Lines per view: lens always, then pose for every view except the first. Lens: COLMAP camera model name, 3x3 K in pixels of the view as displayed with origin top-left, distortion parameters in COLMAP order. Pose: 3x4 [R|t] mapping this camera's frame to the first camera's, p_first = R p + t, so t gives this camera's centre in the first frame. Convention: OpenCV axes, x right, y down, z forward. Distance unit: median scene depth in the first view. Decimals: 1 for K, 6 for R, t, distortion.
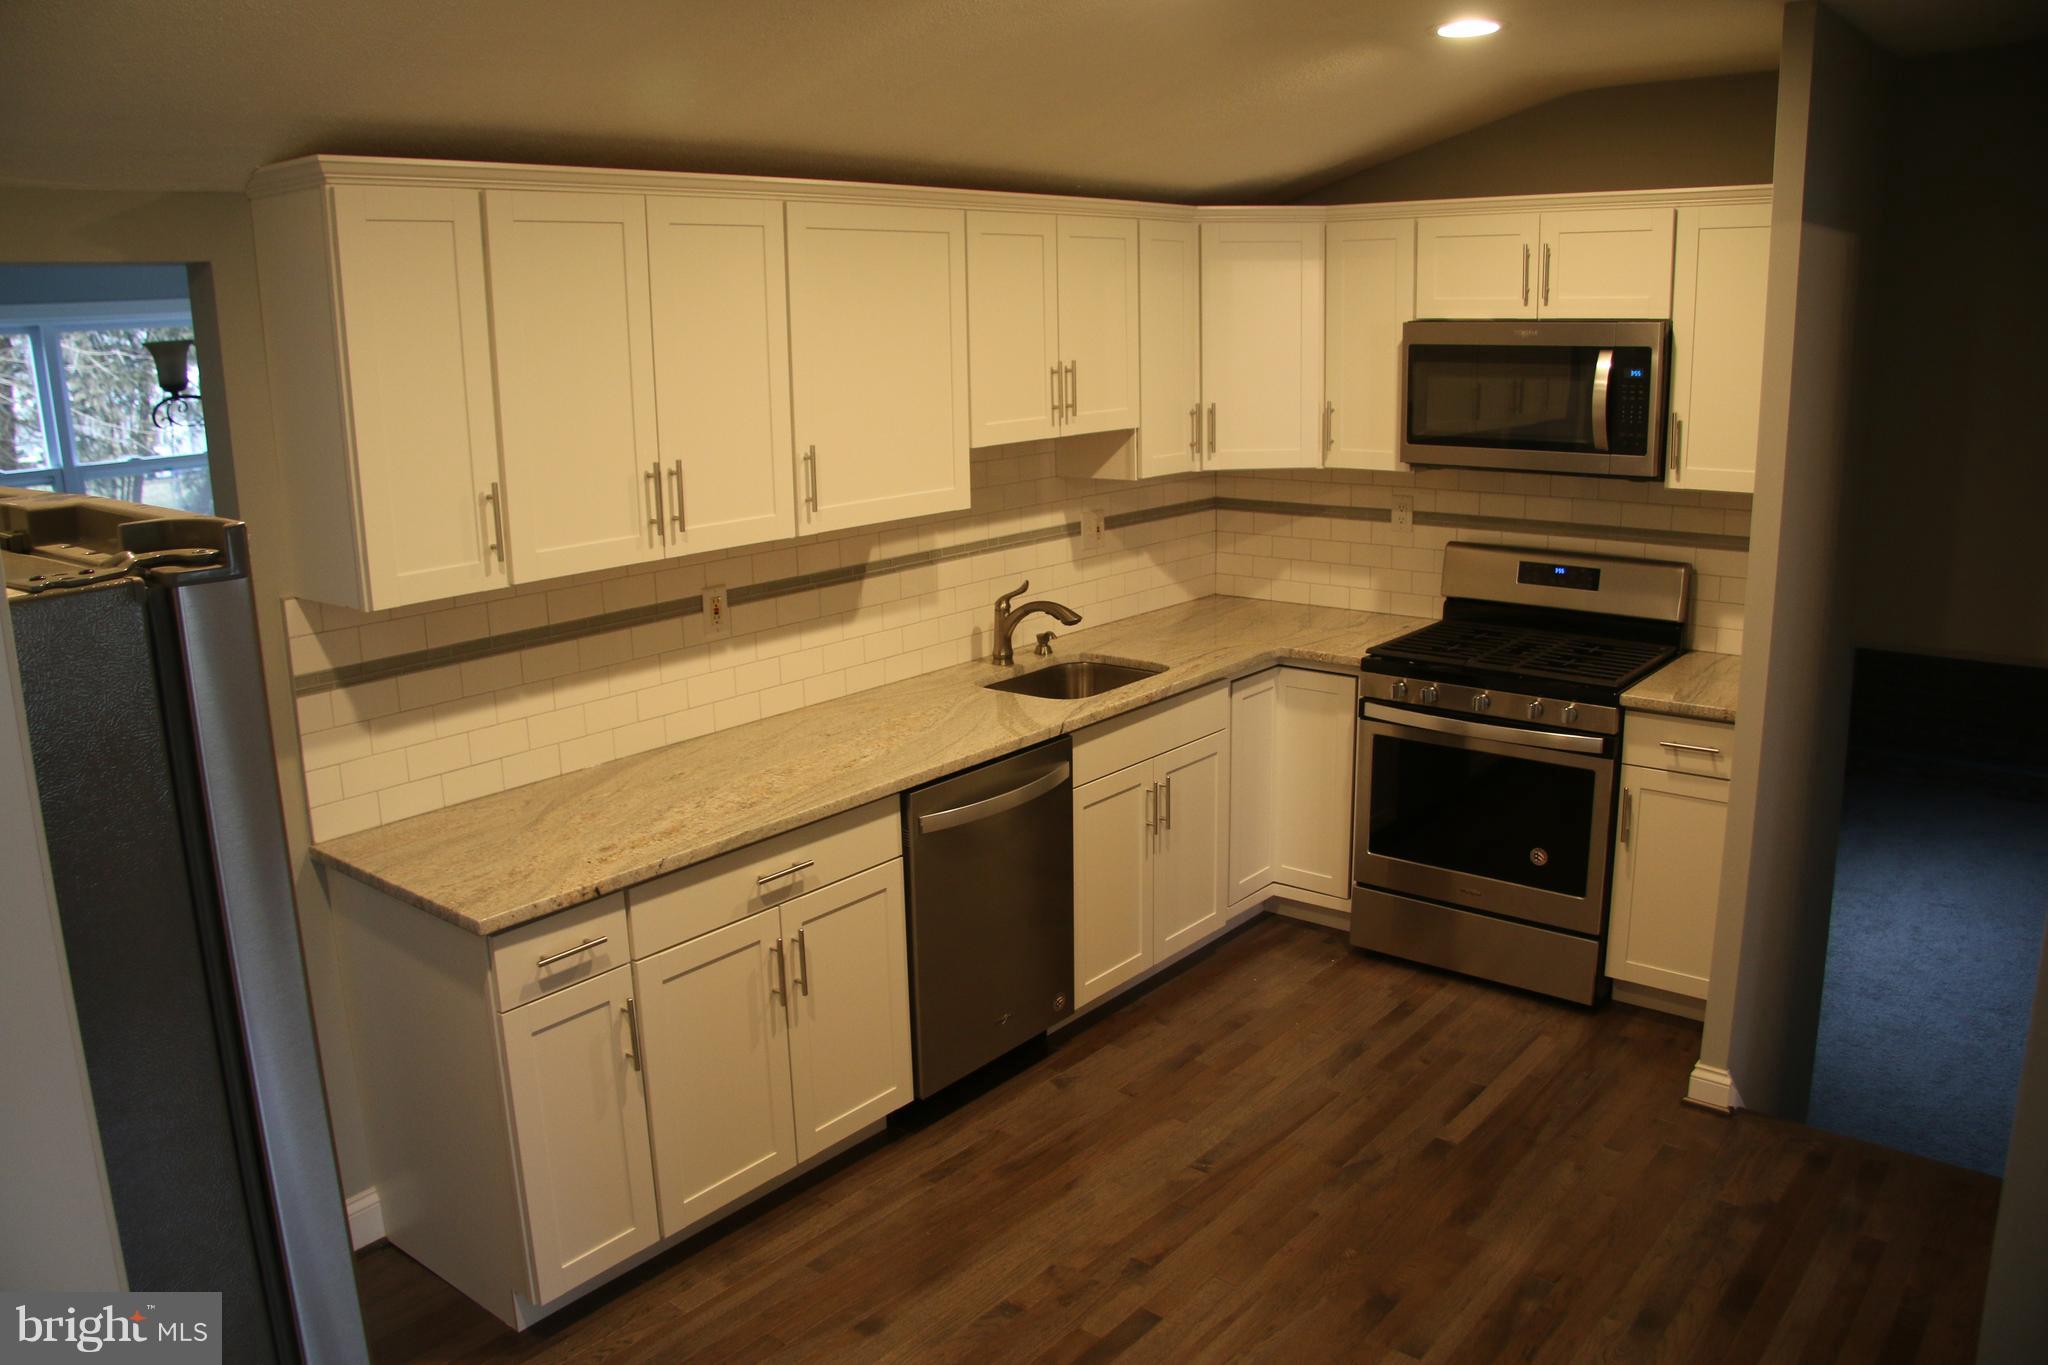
lens RADIAL K [[1561.6, 0, 992.8], [0, 1561.6, 681.6], [0, 0, 1]] dist [-0.172946, 0.124896]
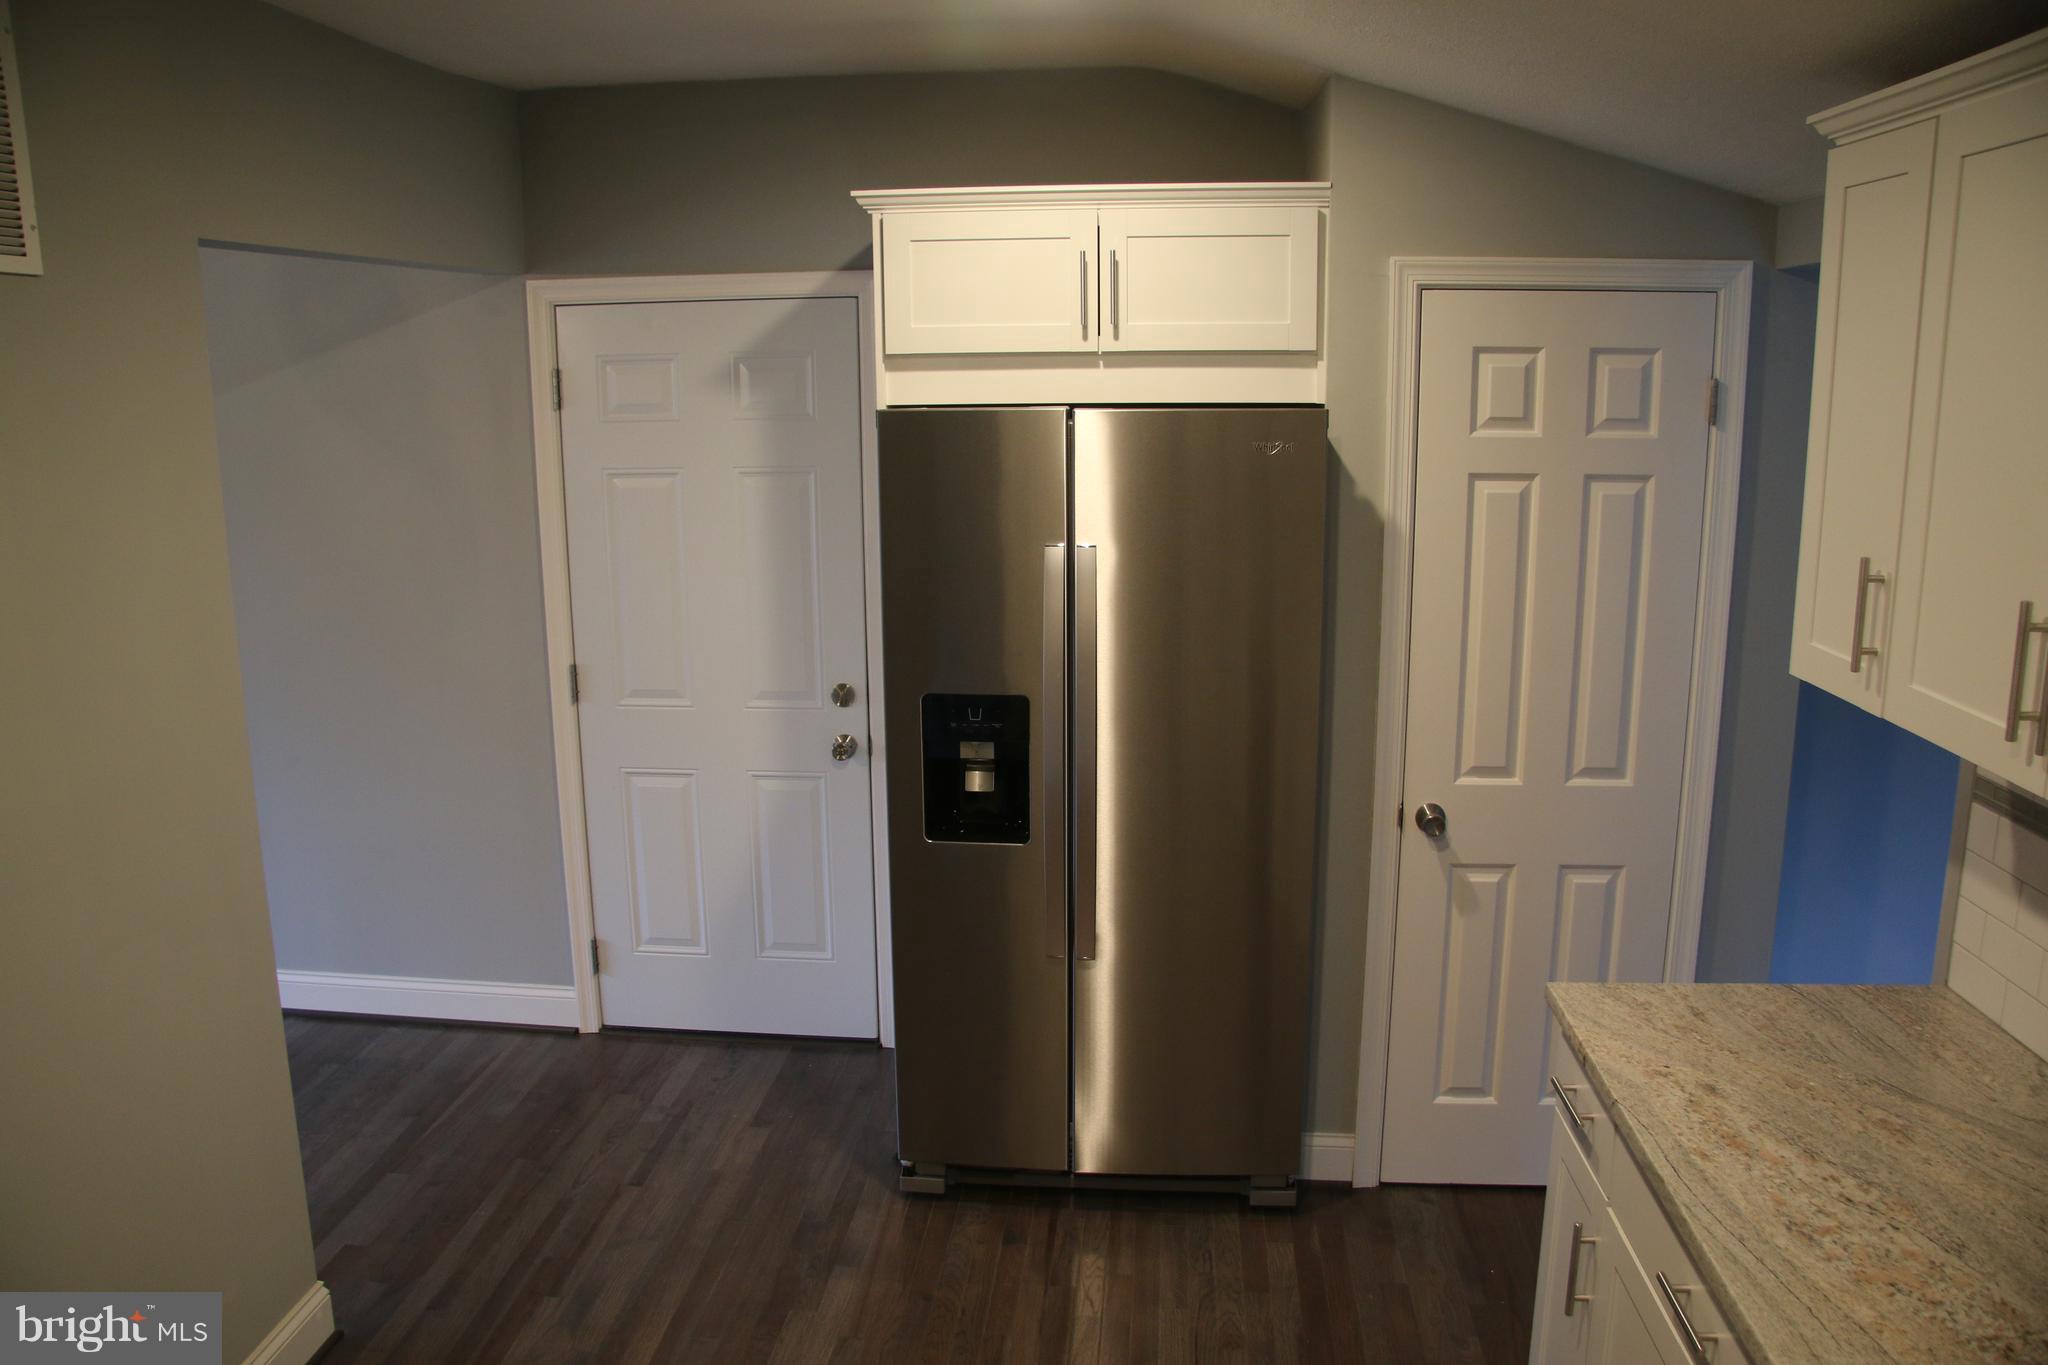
lens RADIAL K [[1561.6, 0, 992.8], [0, 1561.6, 681.6], [0, 0, 1]] dist [-0.172946, 0.124896]
pose [[-0.828529, 0.145442, -0.540728, 0.238046], [-0.097621, 0.913371, 0.395252, -0.197401], [0.551371, 0.380264, -0.742556, 0.842064]]
